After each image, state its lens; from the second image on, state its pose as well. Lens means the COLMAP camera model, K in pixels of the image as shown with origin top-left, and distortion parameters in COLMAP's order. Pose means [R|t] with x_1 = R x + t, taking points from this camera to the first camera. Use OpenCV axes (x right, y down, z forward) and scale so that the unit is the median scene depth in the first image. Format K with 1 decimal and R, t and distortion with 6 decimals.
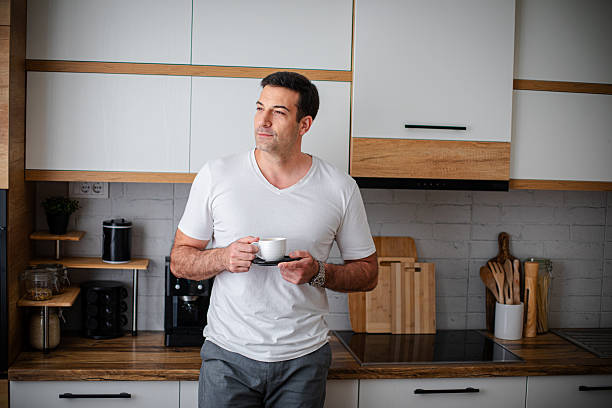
lens RADIAL K [[878.0, 0, 307.6], [0, 878.0, 203.6], [0, 0, 1]] dist [-0.158083, 0.000000]
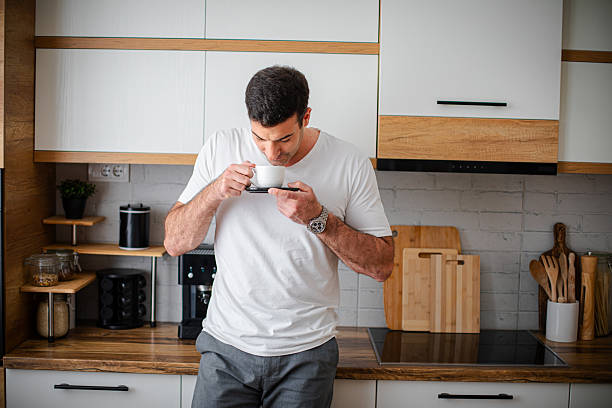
lens RADIAL K [[878.0, 0, 305.0], [0, 878.0, 206.1], [0, 0, 1]] dist [-0.158083, 0.000000]
pose [[0.989118, 0.006494, -0.146982, 0.107953], [-0.006650, 0.999978, -0.000573, 0.020201], [0.146975, 0.001544, 0.989139, 0.084971]]
